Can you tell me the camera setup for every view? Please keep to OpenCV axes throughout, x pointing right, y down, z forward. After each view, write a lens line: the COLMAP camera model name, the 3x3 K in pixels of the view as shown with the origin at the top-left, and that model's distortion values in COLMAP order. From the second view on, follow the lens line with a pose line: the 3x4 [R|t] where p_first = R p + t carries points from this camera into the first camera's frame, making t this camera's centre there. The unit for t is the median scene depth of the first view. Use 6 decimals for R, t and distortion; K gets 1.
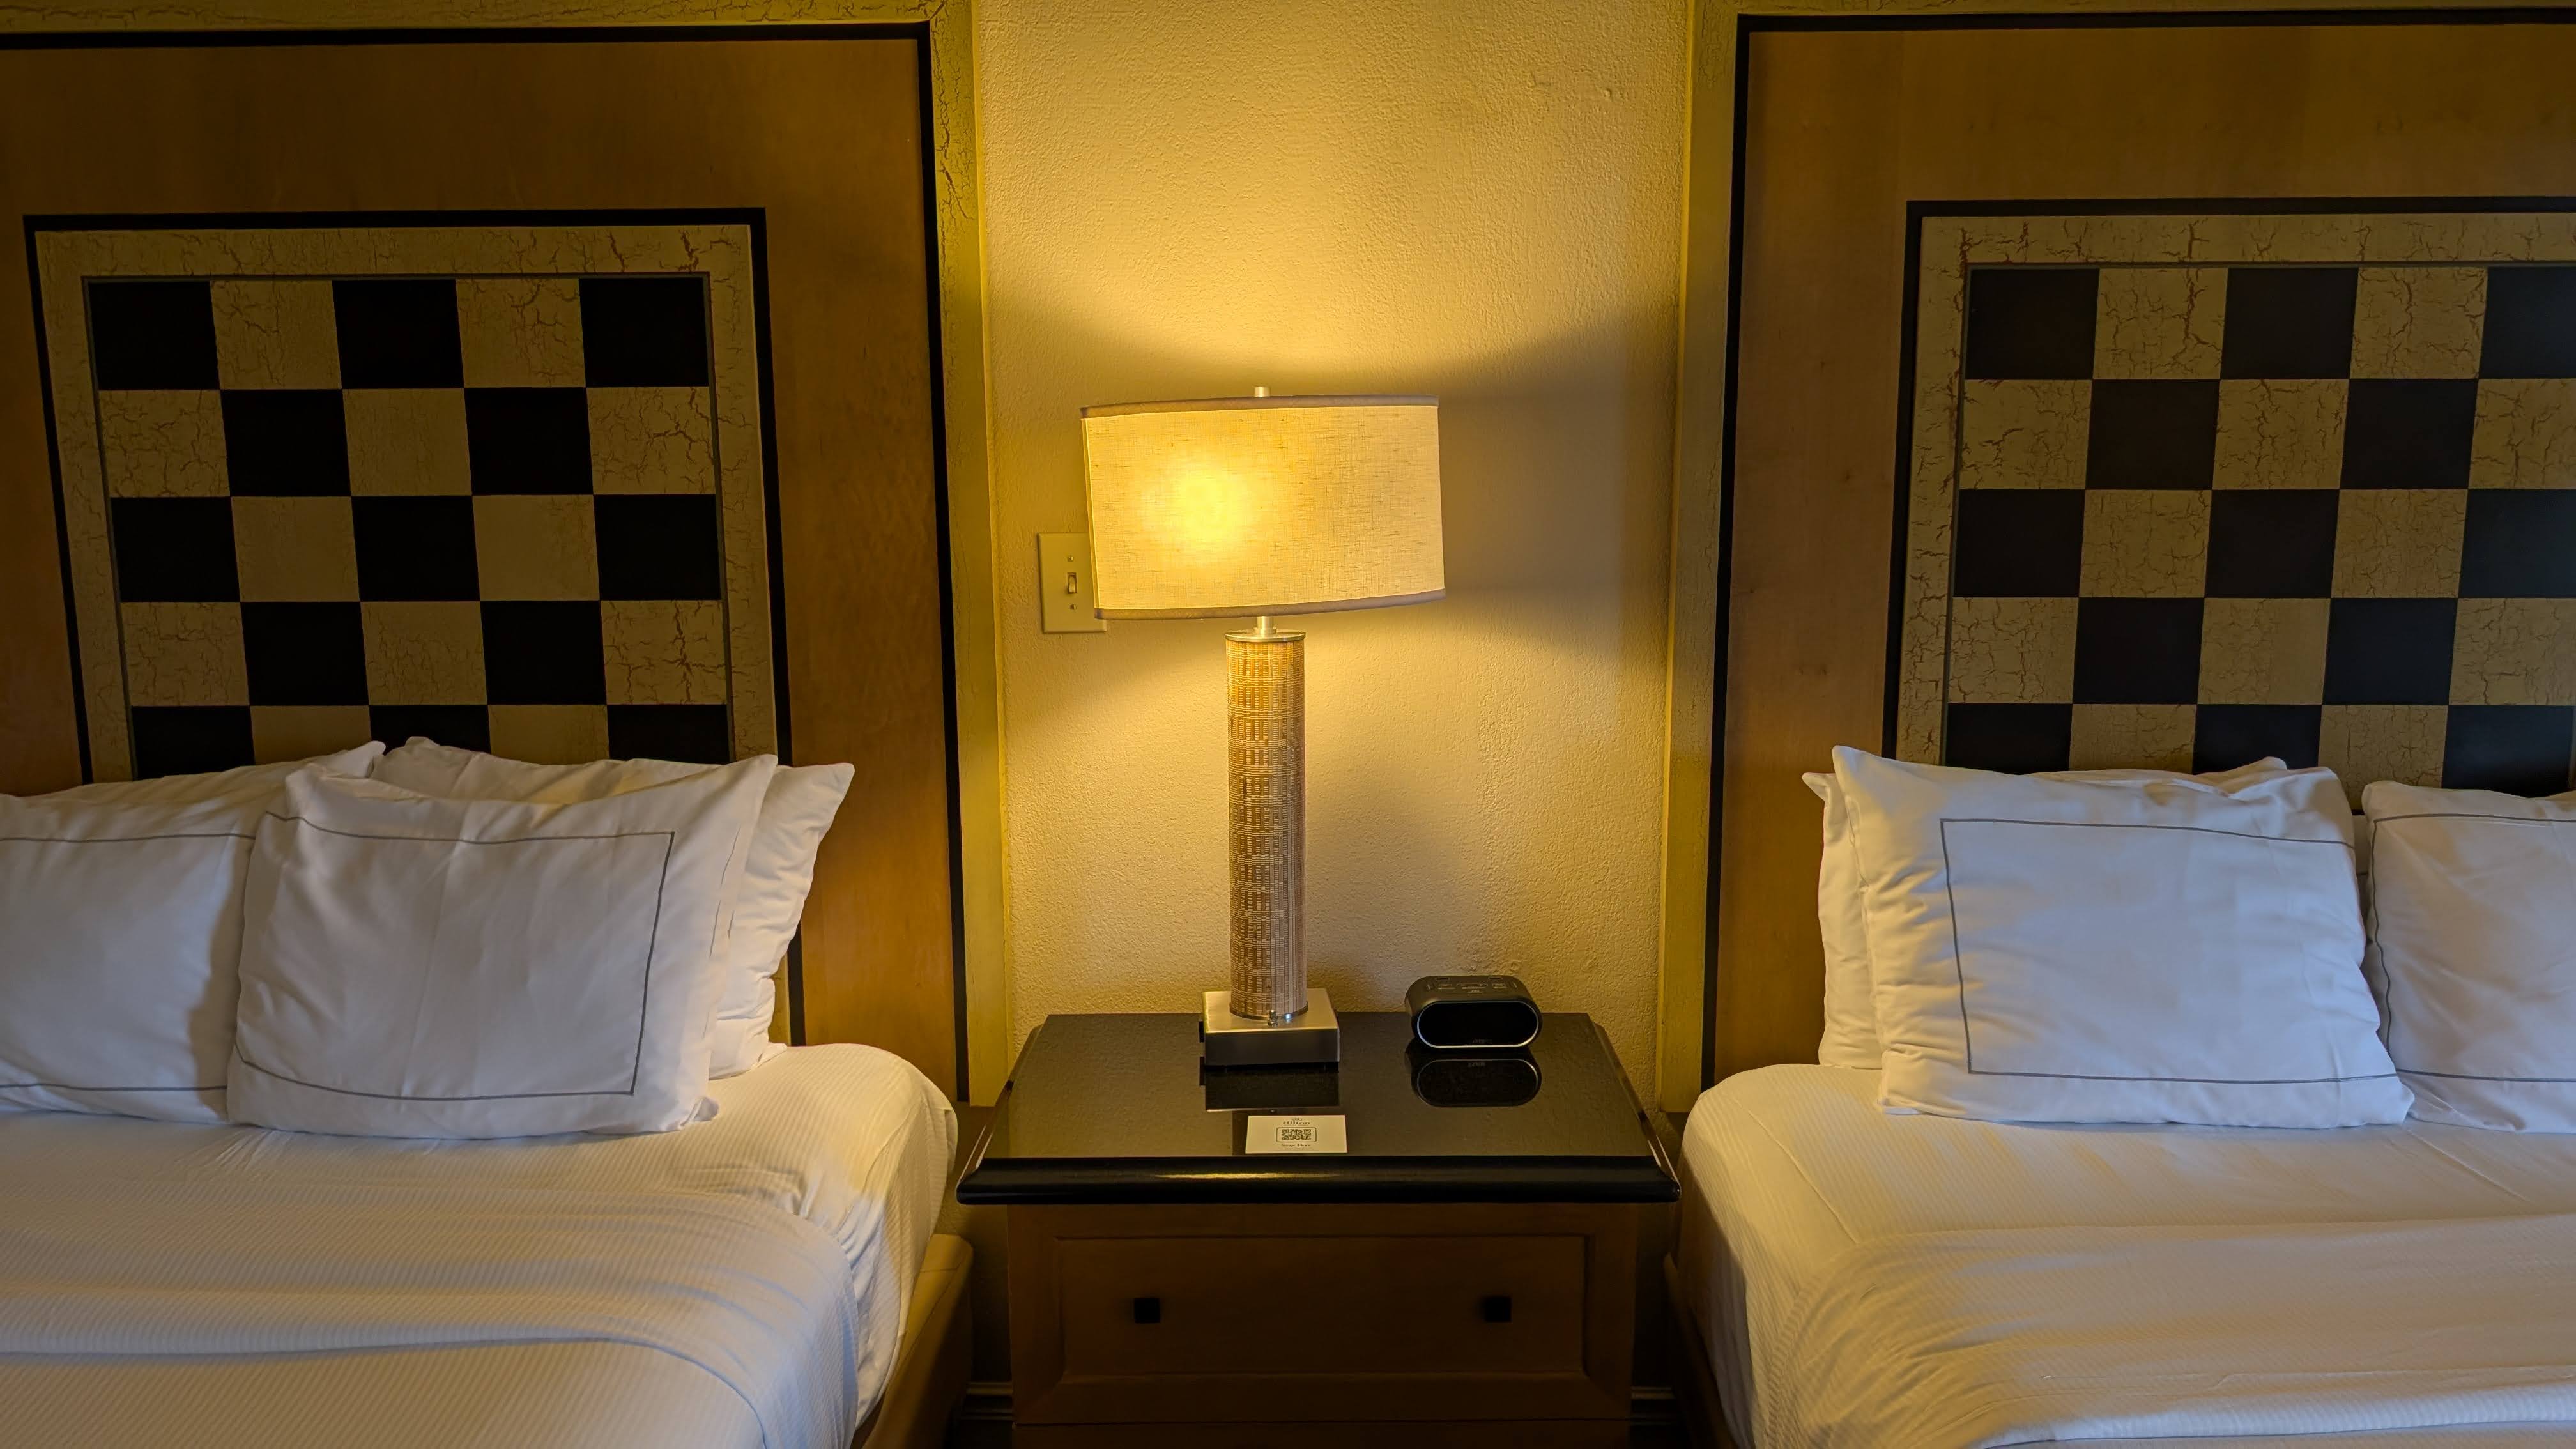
lens RADIAL K [[1976.3, 0, 1288.0], [0, 1976.3, 724.5], [0, 0, 1]] dist [0.008617, 0.001925]
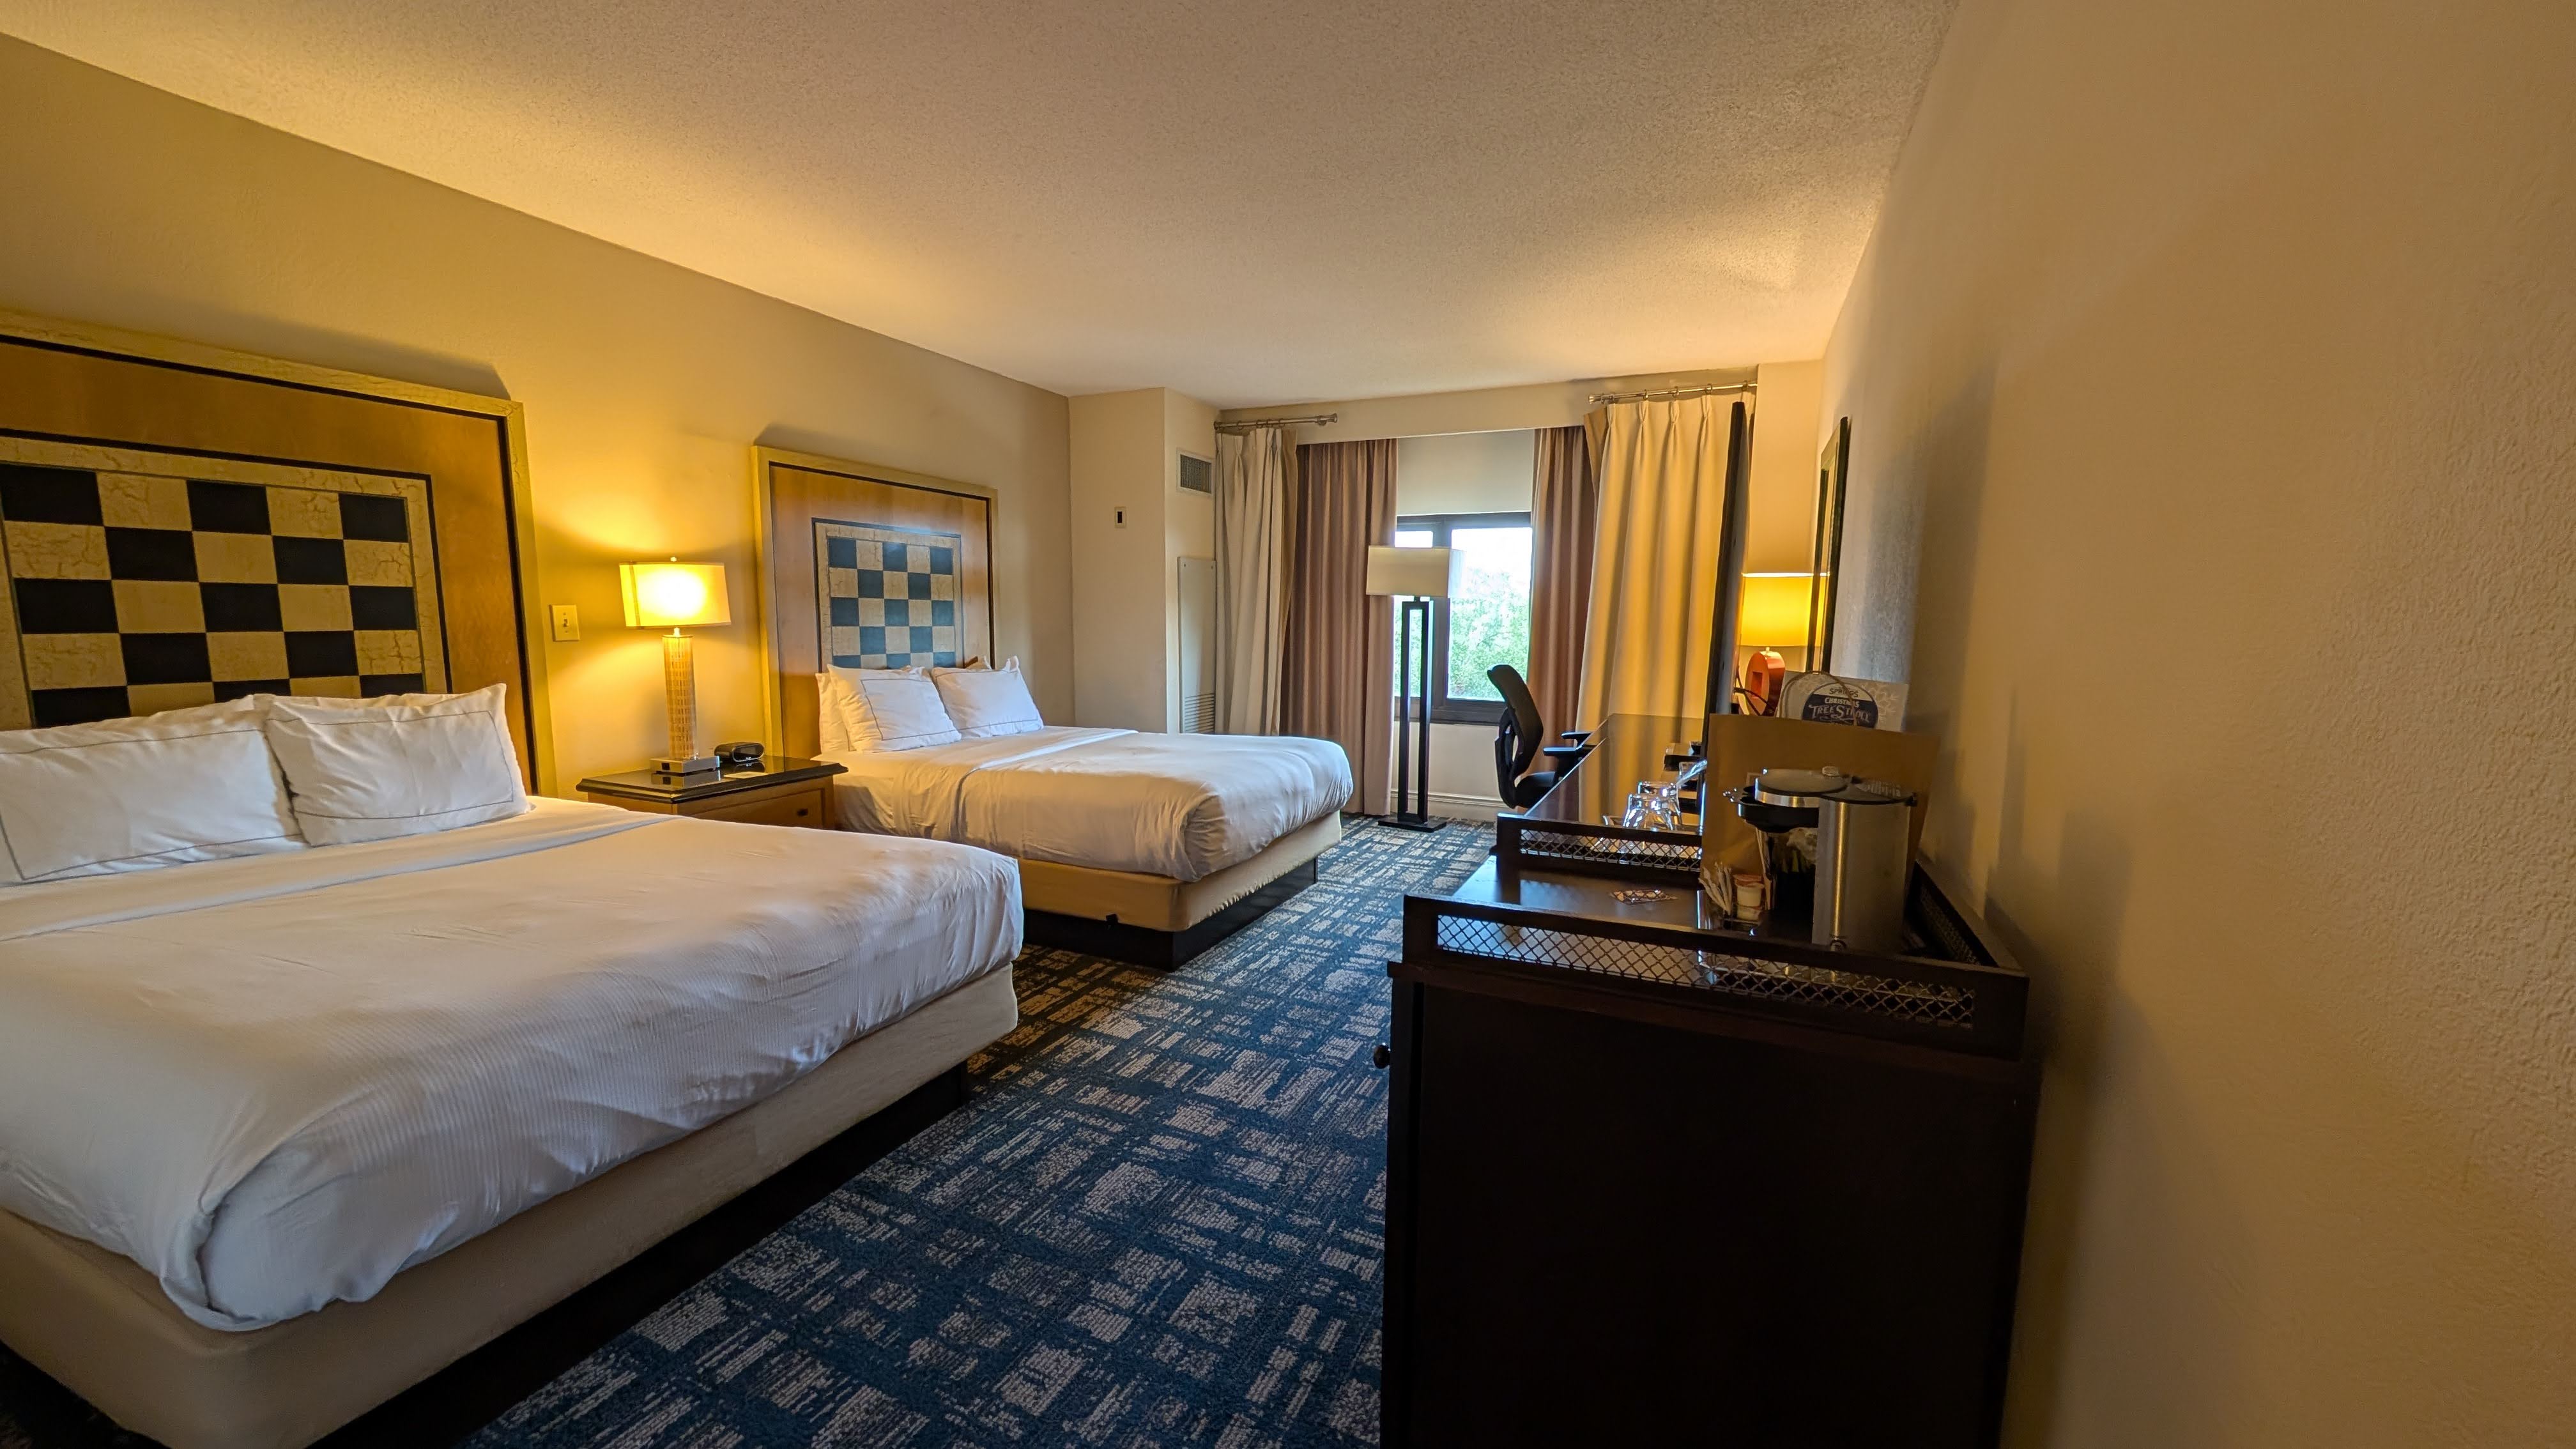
lens RADIAL K [[956.3, 0, 1288.0], [0, 956.3, 724.5], [0, 0, 1]] dist [0.001568, 0.000267]
pose [[0.382414, -0.098552, 0.918720, -0.988753], [0.124708, 0.990703, 0.054364, 0.125069], [-0.915537, 0.093782, 0.391149, -0.450343]]
